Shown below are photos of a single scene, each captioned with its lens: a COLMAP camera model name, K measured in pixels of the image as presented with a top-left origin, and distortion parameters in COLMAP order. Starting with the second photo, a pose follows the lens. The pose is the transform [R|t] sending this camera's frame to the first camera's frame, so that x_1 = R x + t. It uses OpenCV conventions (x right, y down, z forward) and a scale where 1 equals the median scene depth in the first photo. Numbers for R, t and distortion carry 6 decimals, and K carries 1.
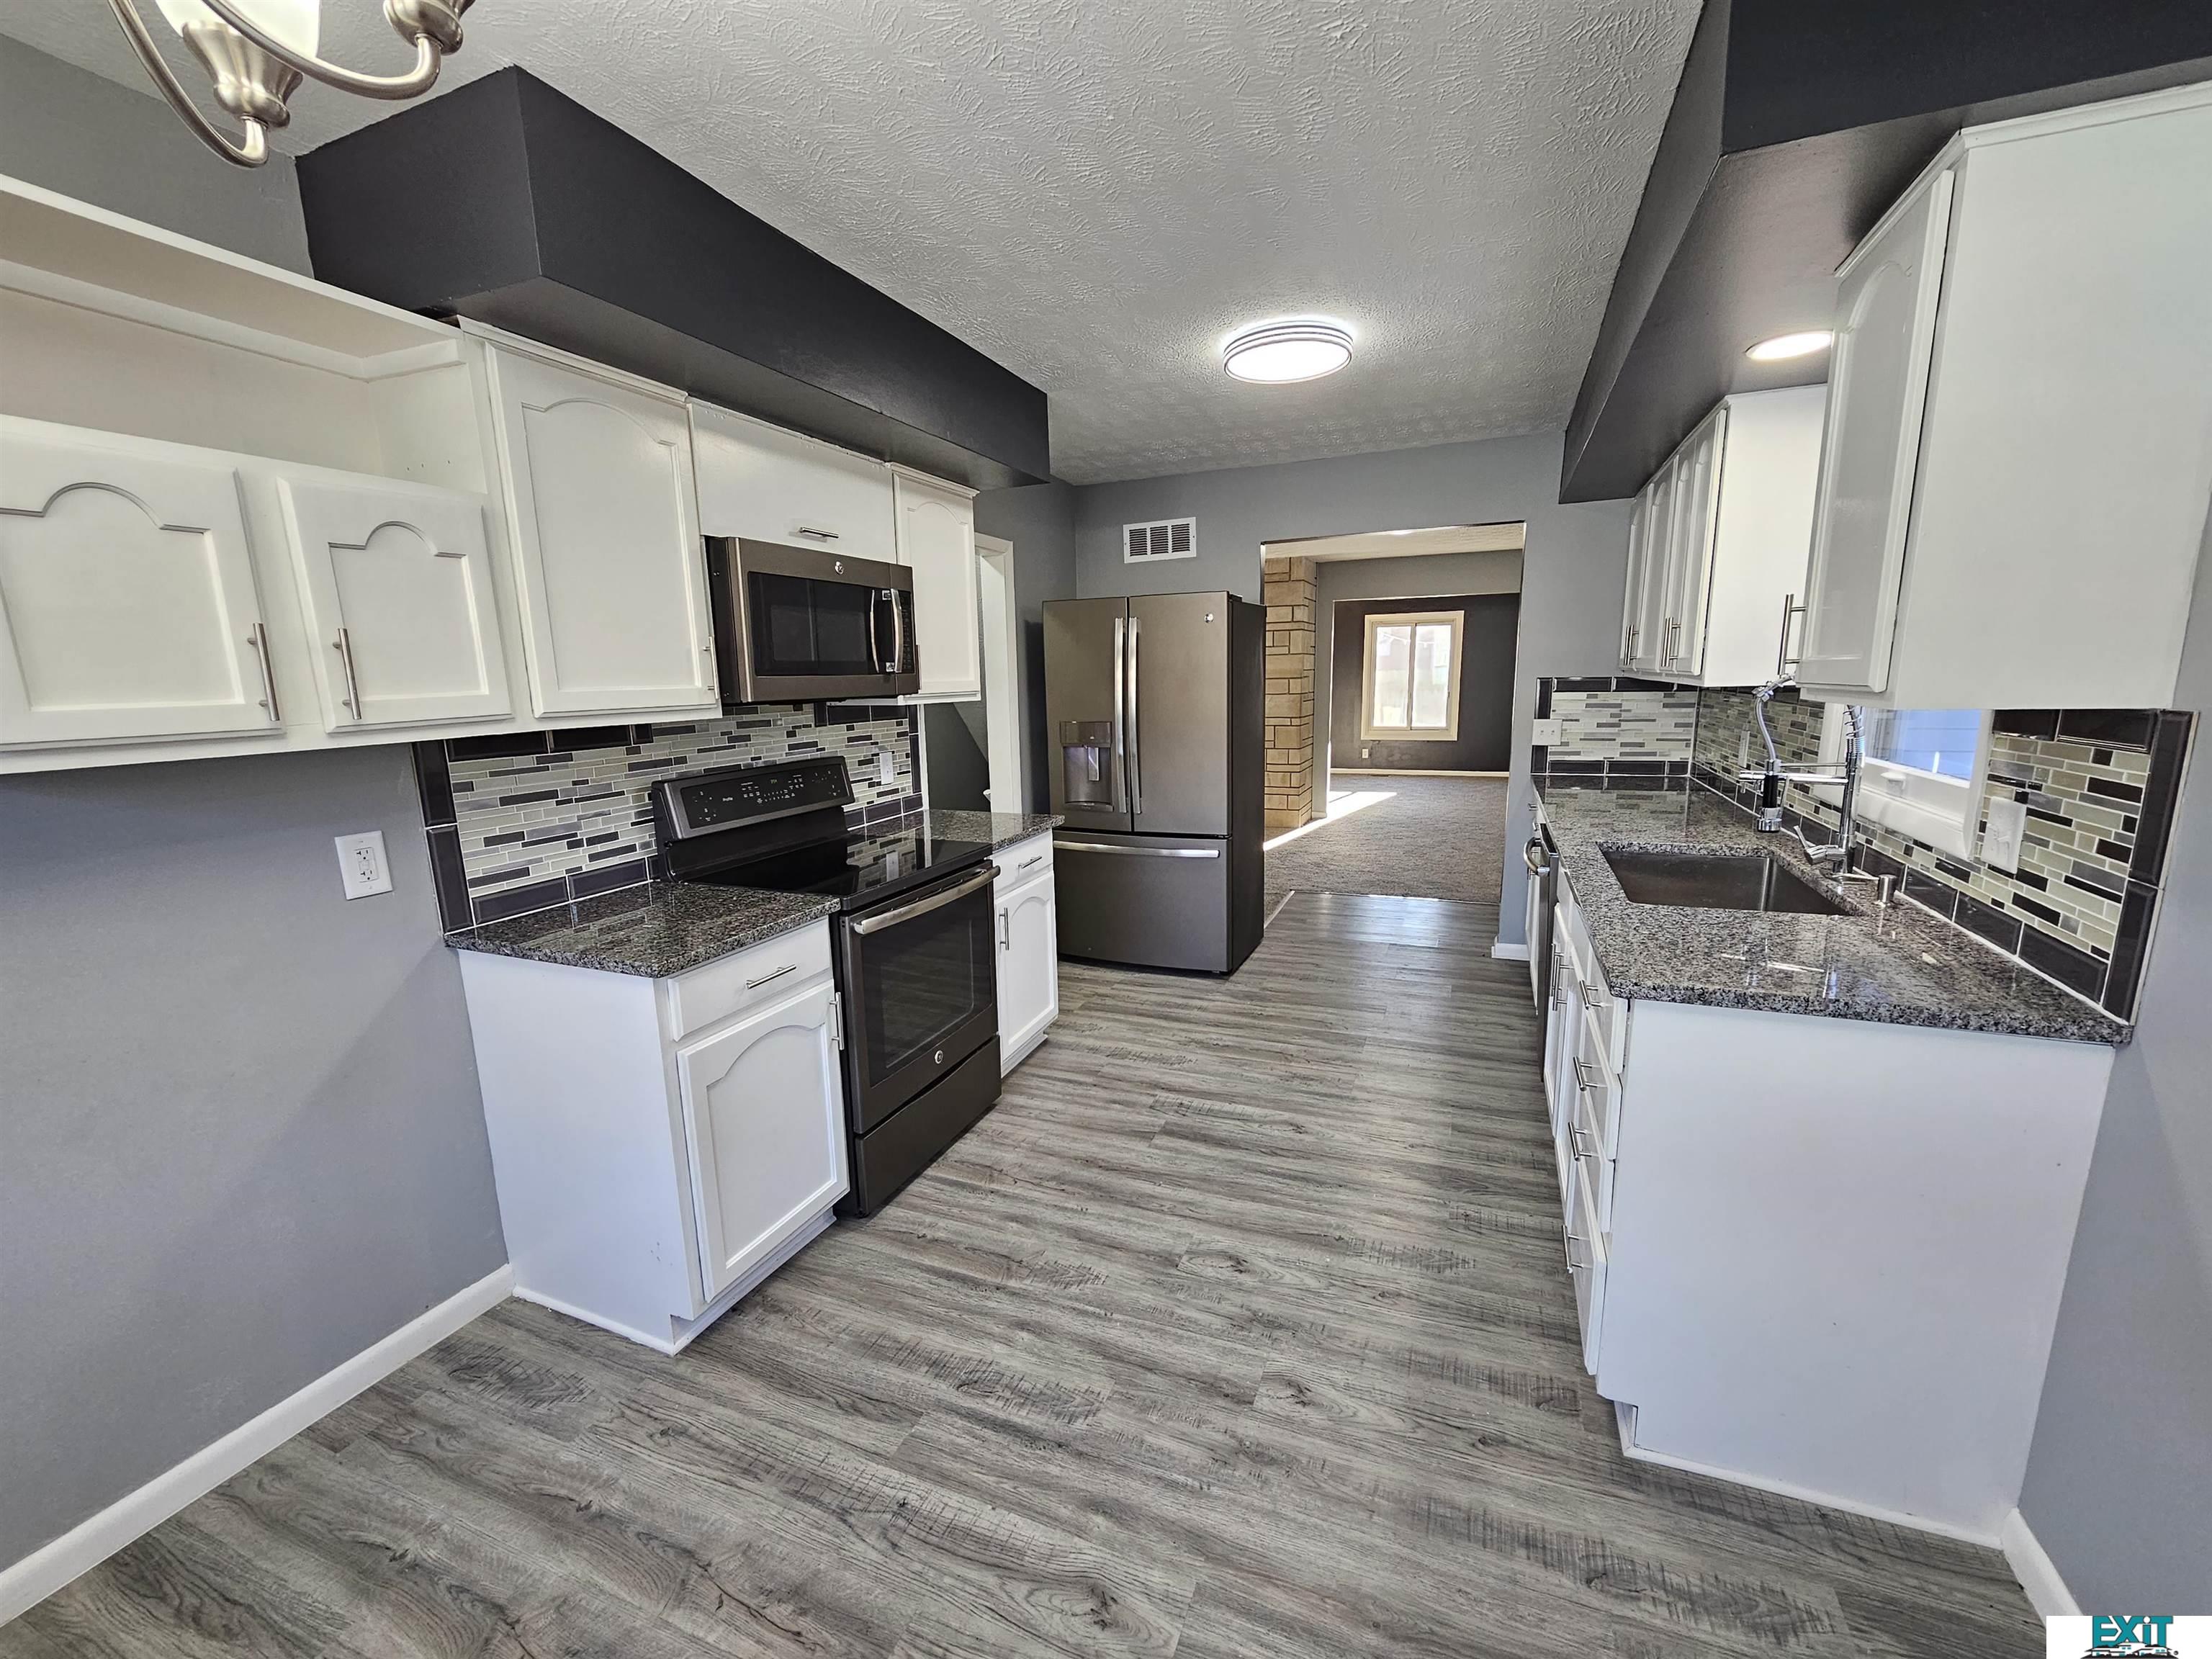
lens RADIAL K [[877.3, 0, 1113.0], [0, 877.3, 835.8], [0, 0, 1]] dist [-0.003011, -0.000612]
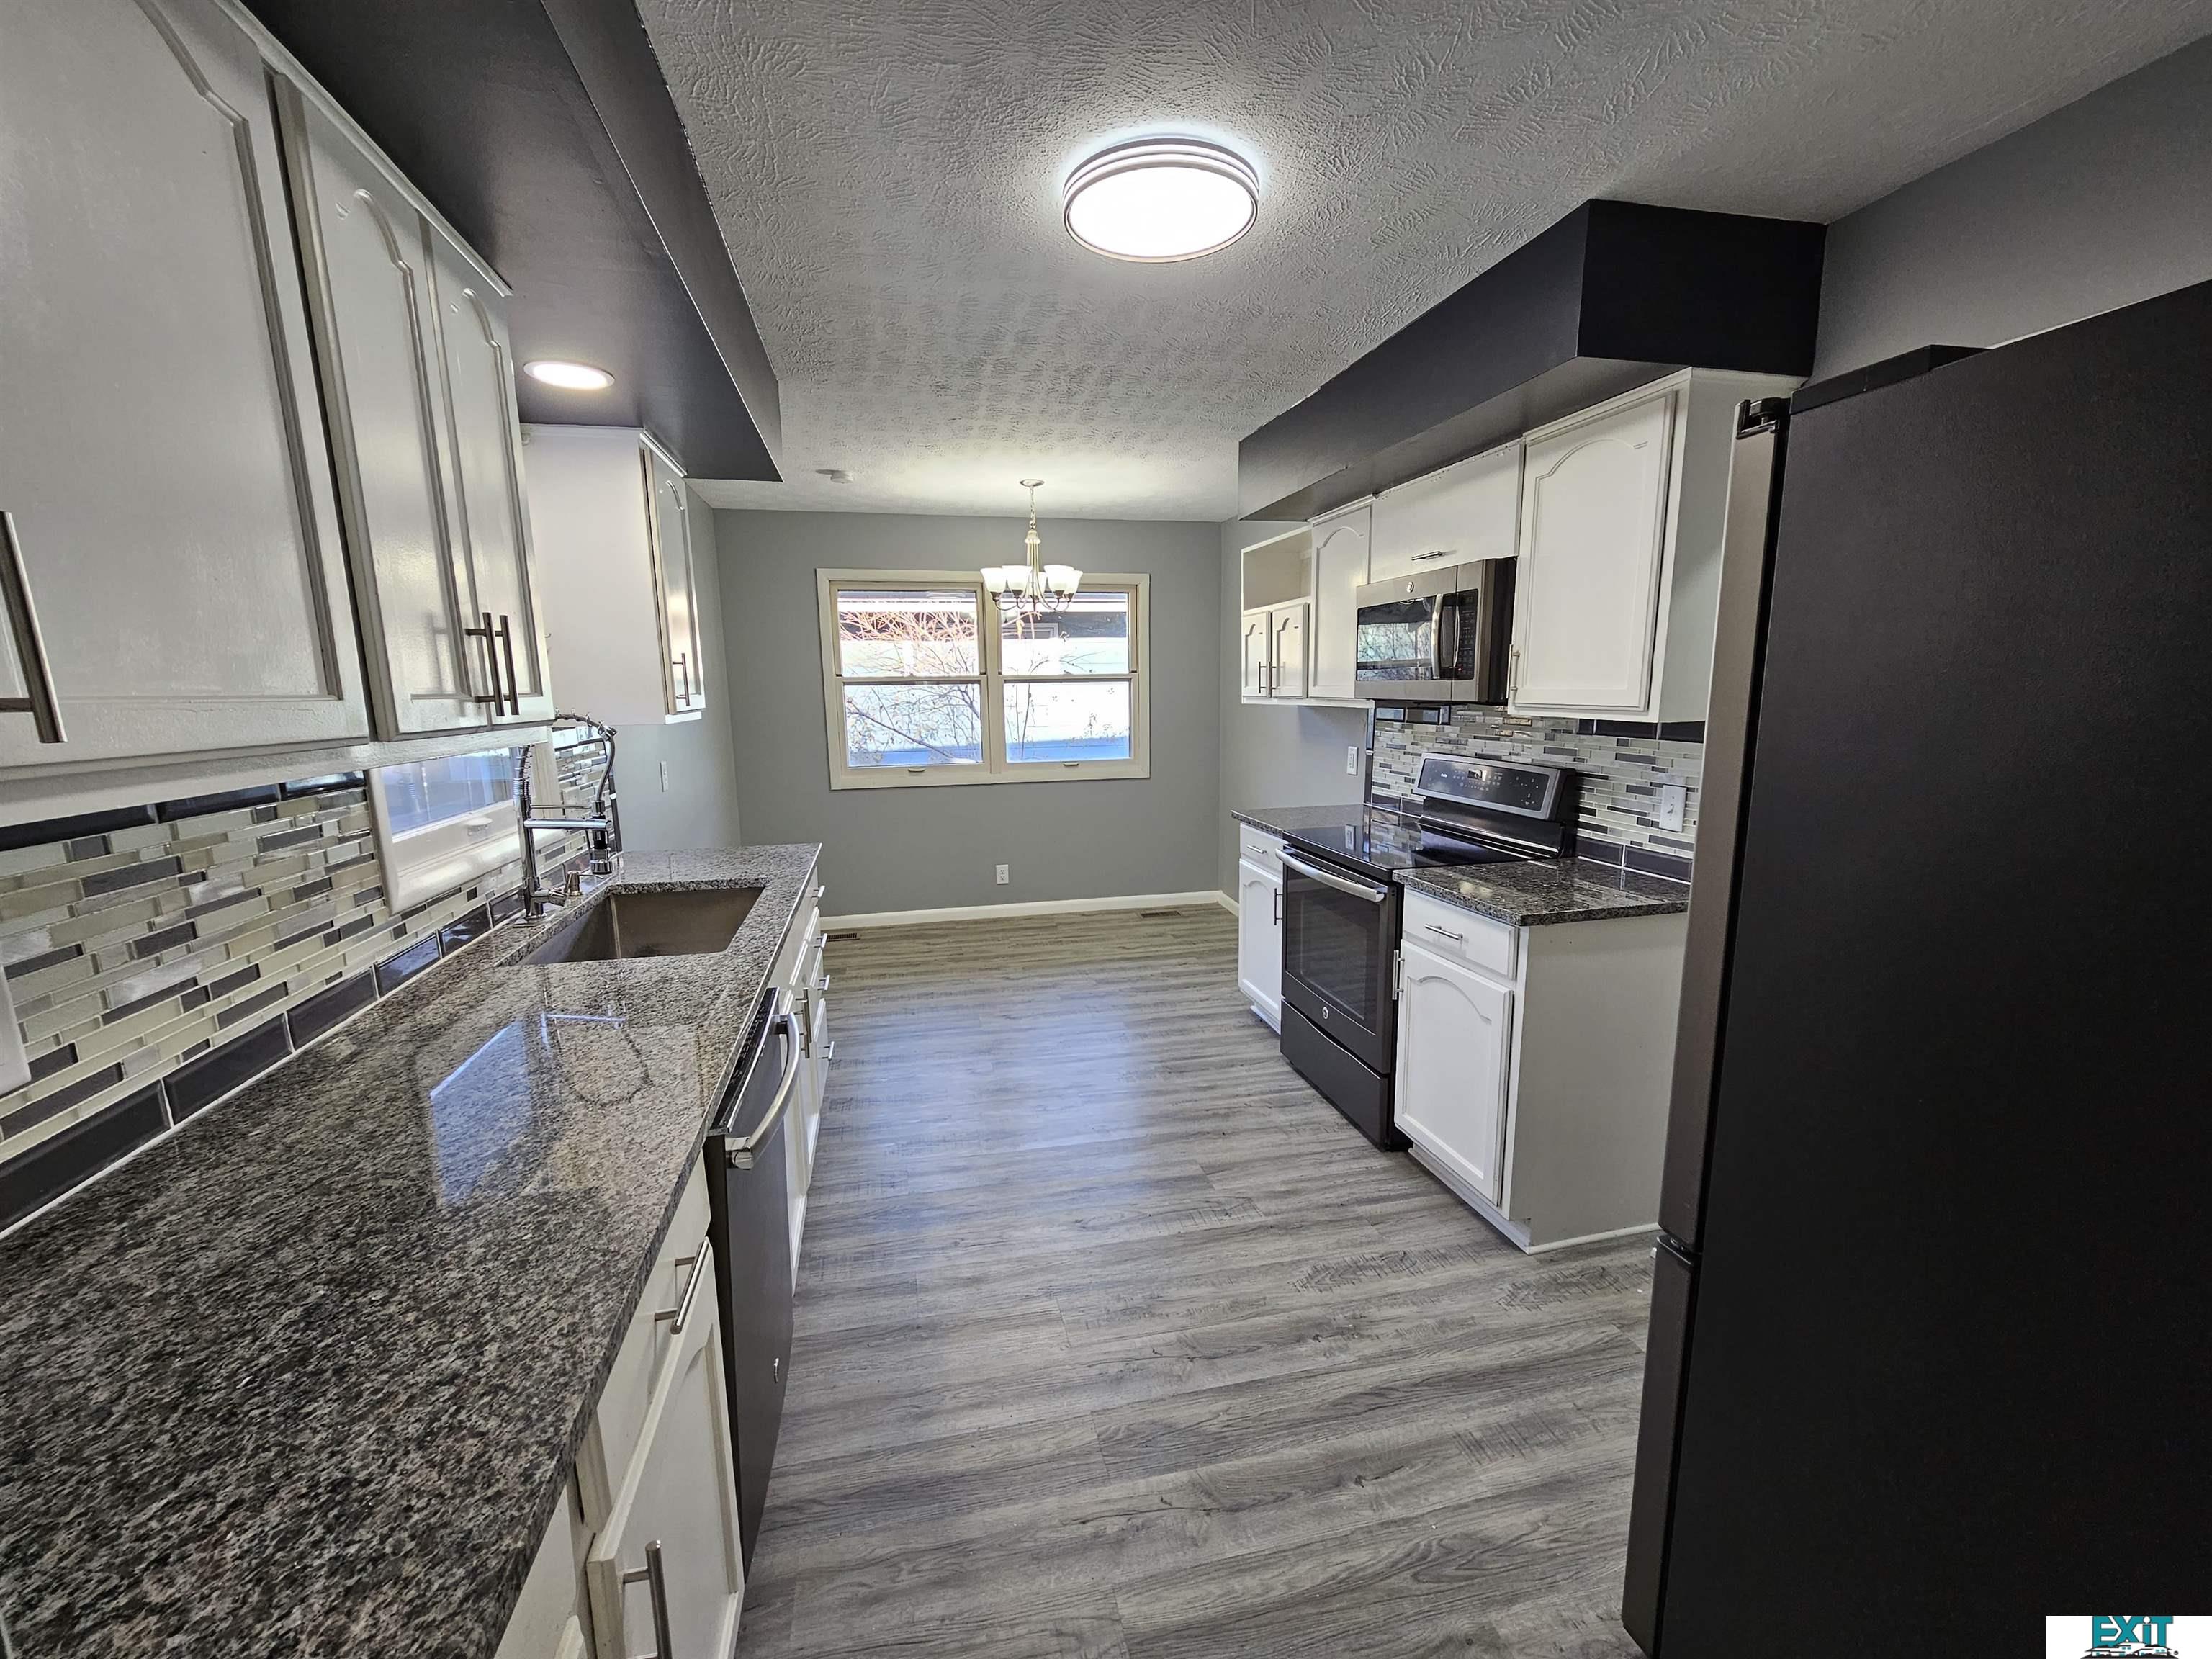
lens RADIAL K [[910.6, 0, 1099.3], [0, 910.6, 850.9], [0, 0, 1]] dist [-0.000172, 0.000187]
pose [[-0.815583, 0.135833, -0.562471, 0.562469], [-0.074810, 0.939146, 0.335273, -0.268011], [0.573783, 0.315521, -0.755790, 1.358321]]
